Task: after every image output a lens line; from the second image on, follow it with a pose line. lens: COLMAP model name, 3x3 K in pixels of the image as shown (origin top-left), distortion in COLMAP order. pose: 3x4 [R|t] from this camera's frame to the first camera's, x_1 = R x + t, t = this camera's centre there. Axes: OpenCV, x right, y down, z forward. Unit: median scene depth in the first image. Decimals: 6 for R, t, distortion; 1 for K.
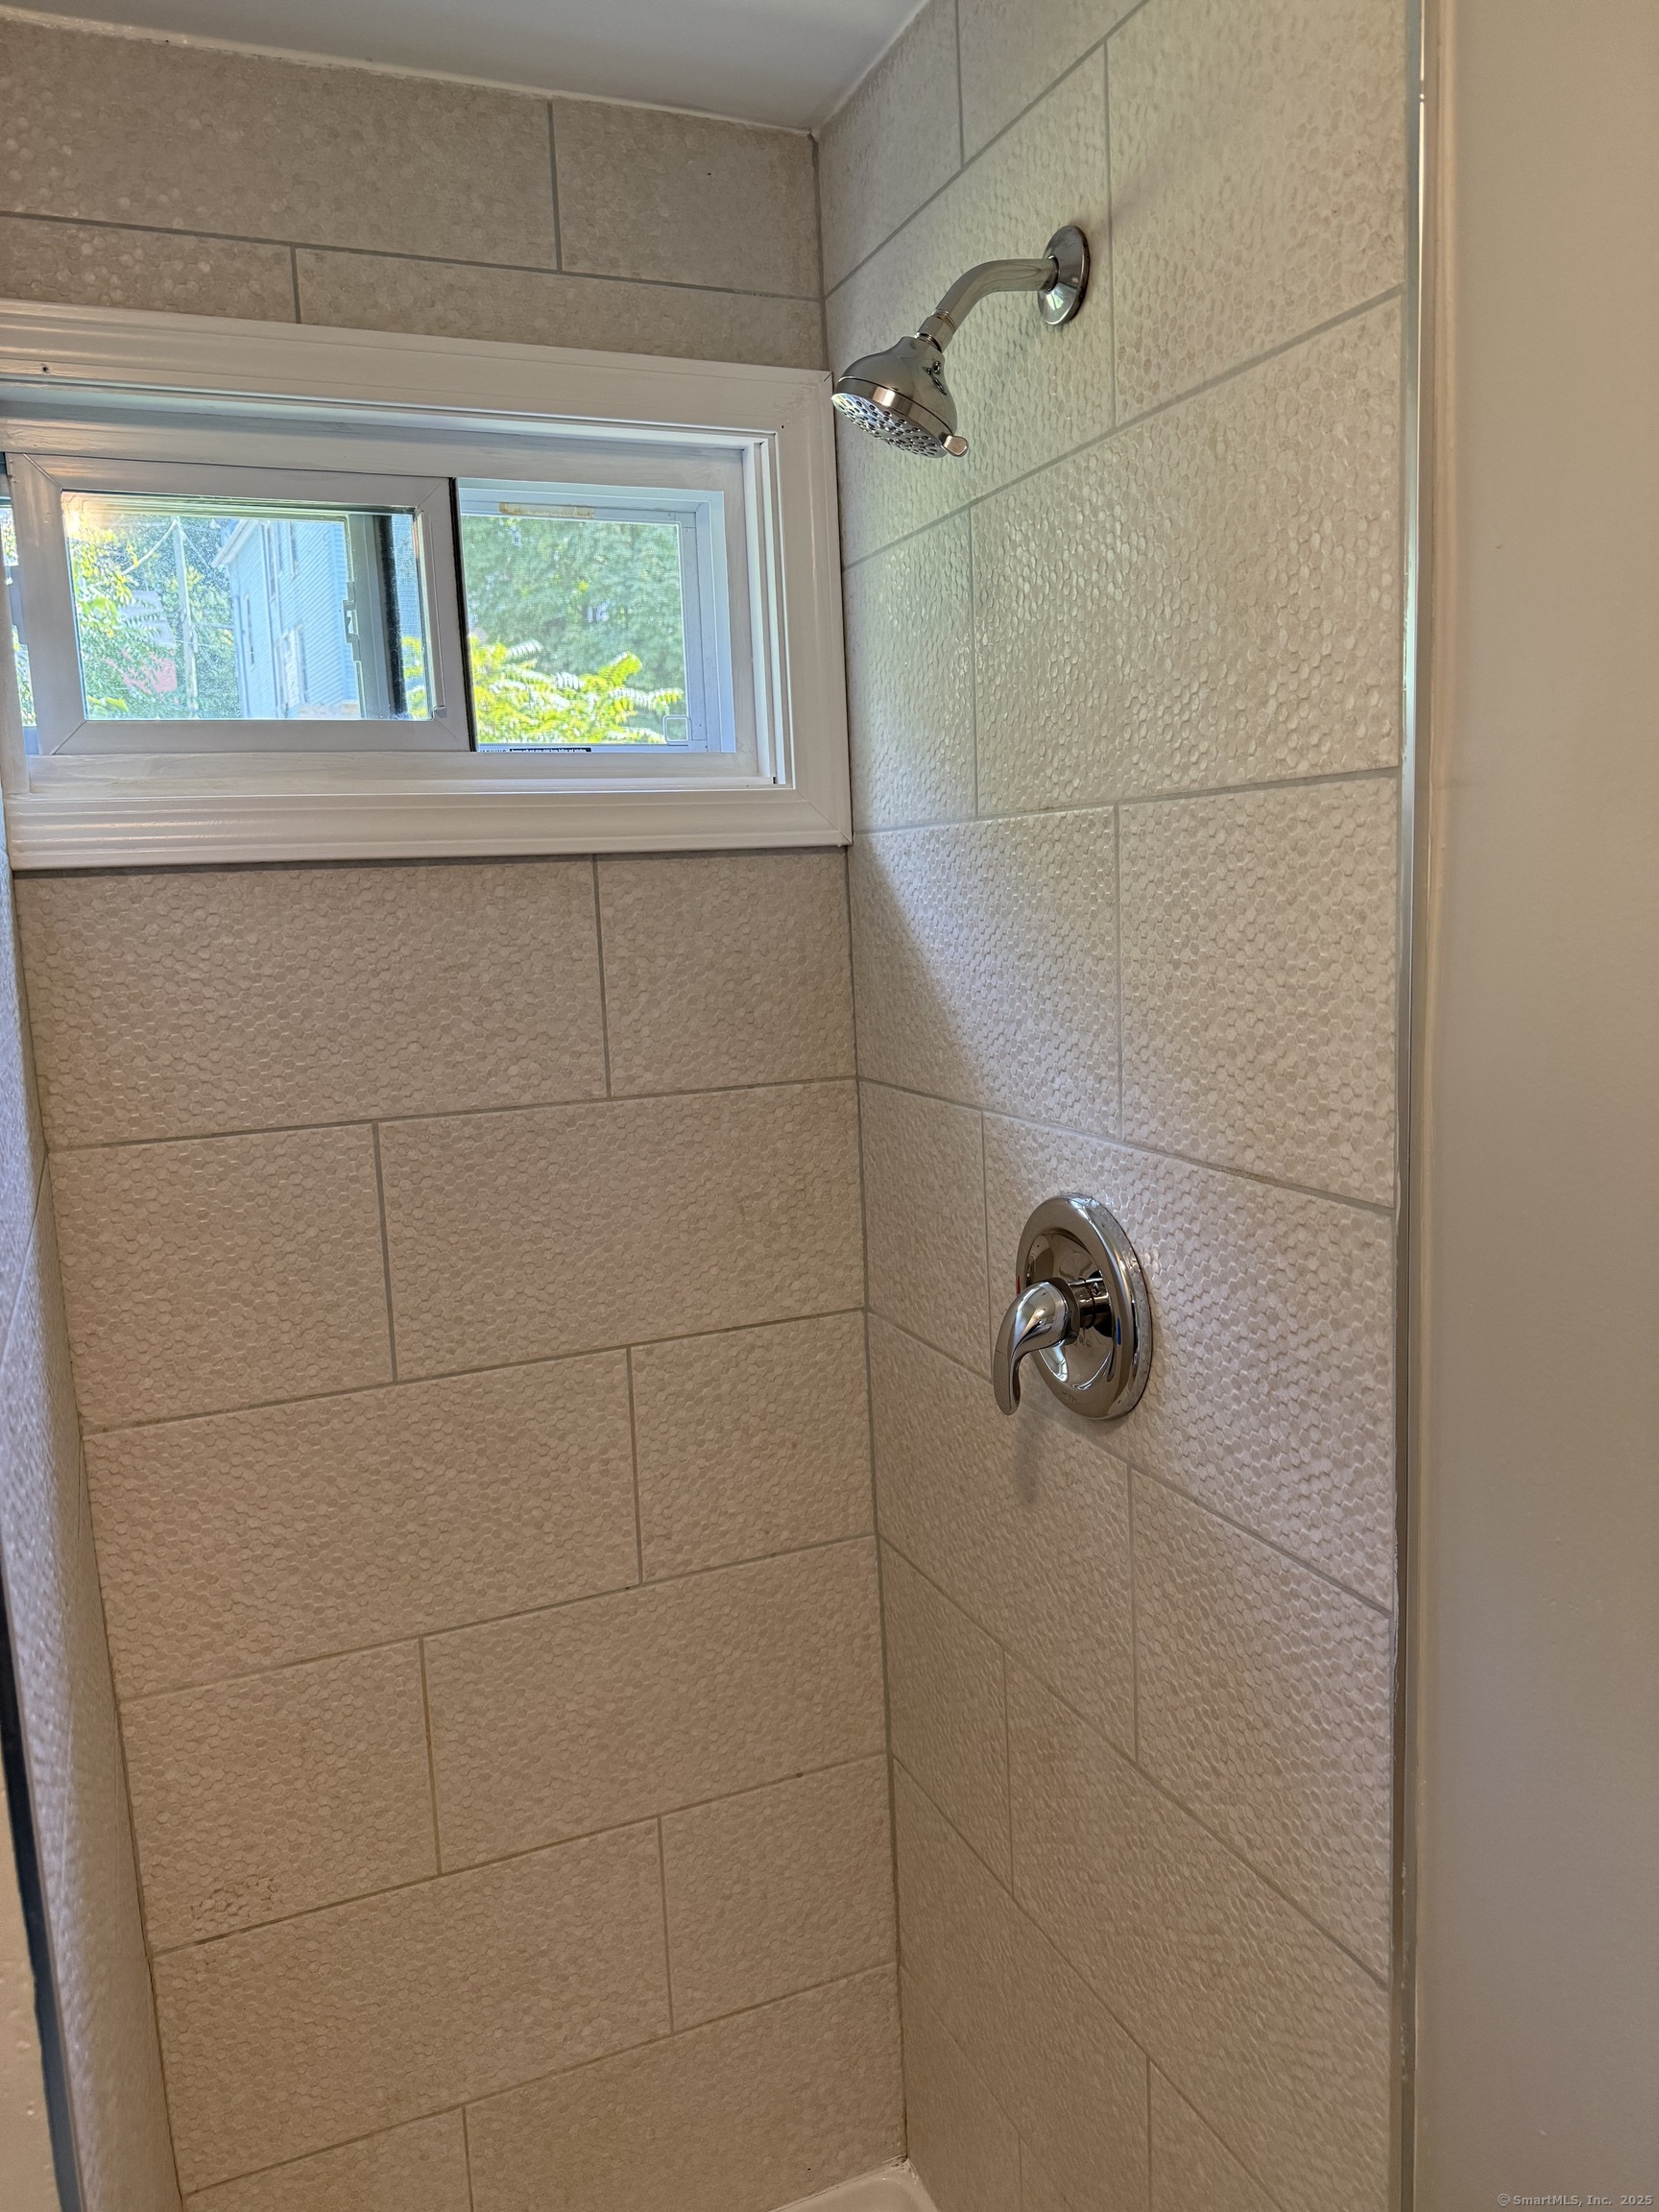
lens RADIAL K [[1559.8, 0, 839.1], [0, 1559.8, 1109.9], [0, 0, 1]] dist [0.151206, -0.251375]
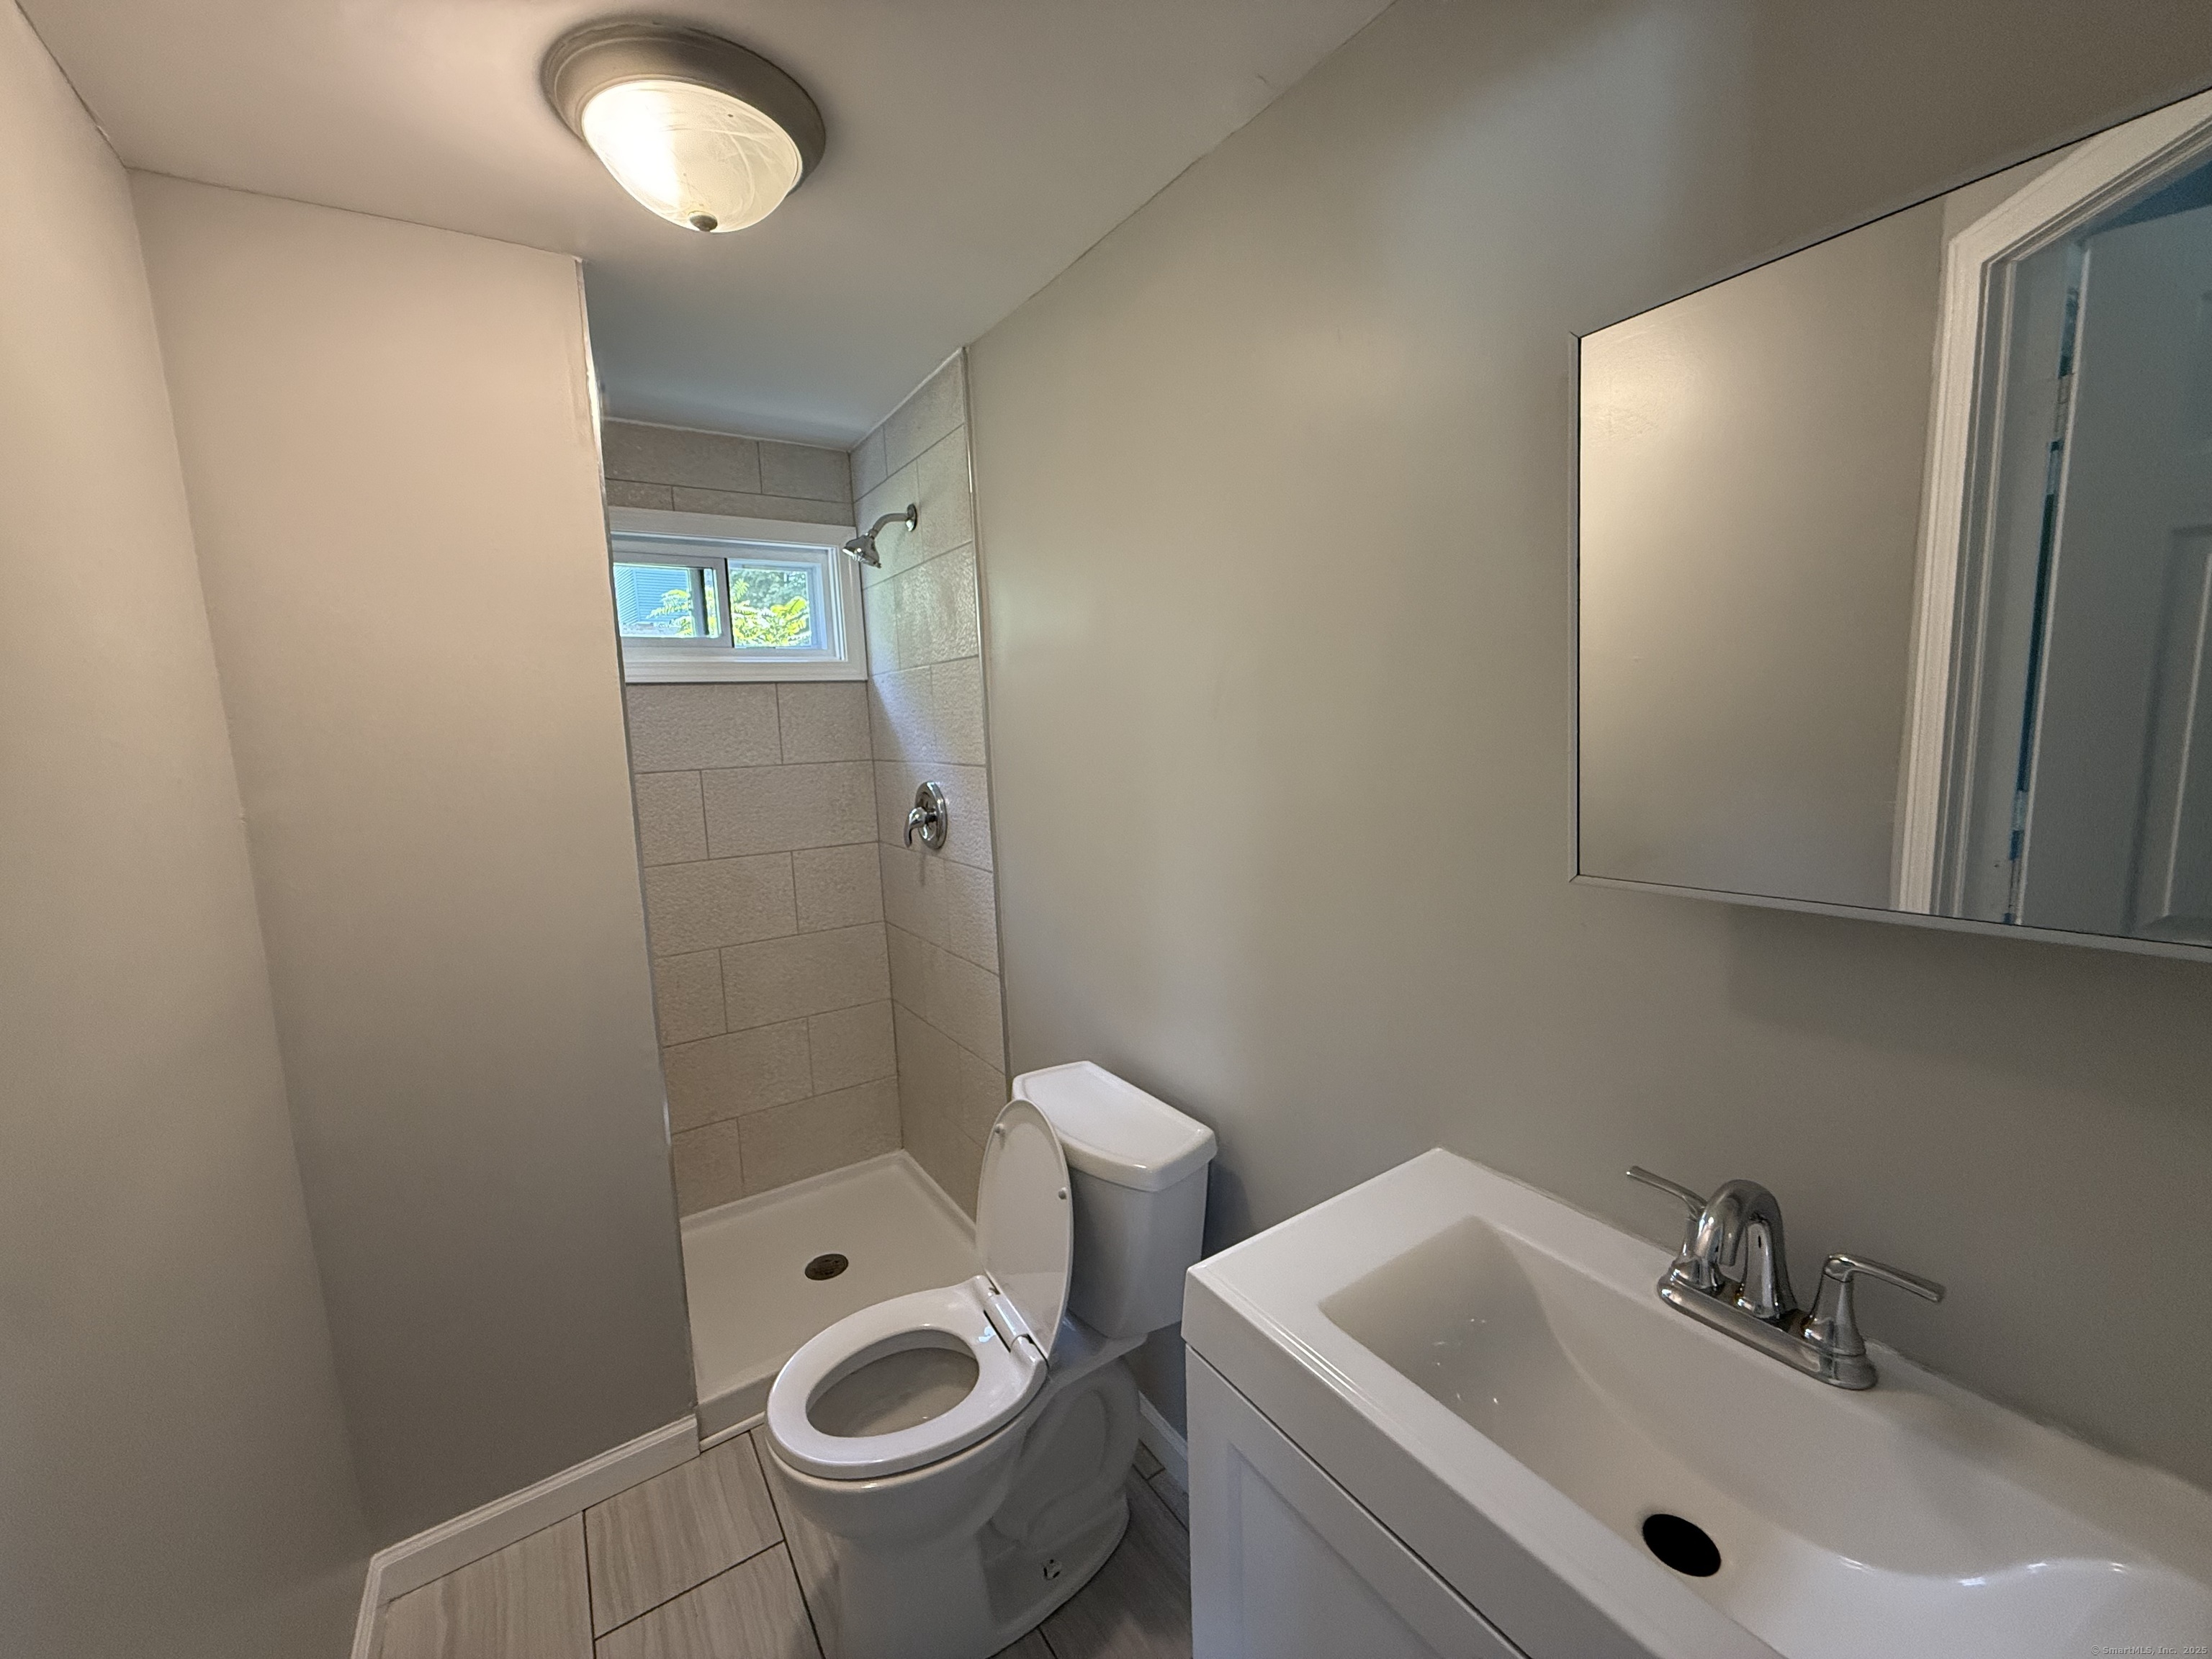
lens RADIAL K [[872.2, 0, 1101.0], [0, 872.2, 826.5], [0, 0, 1]] dist [-0.000759, -0.000140]
pose [[0.982659, -0.020802, 0.184252, 0.141905], [0.025871, 0.999349, -0.025146, 0.173005], [-0.183609, 0.029477, 0.982557, -0.746342]]
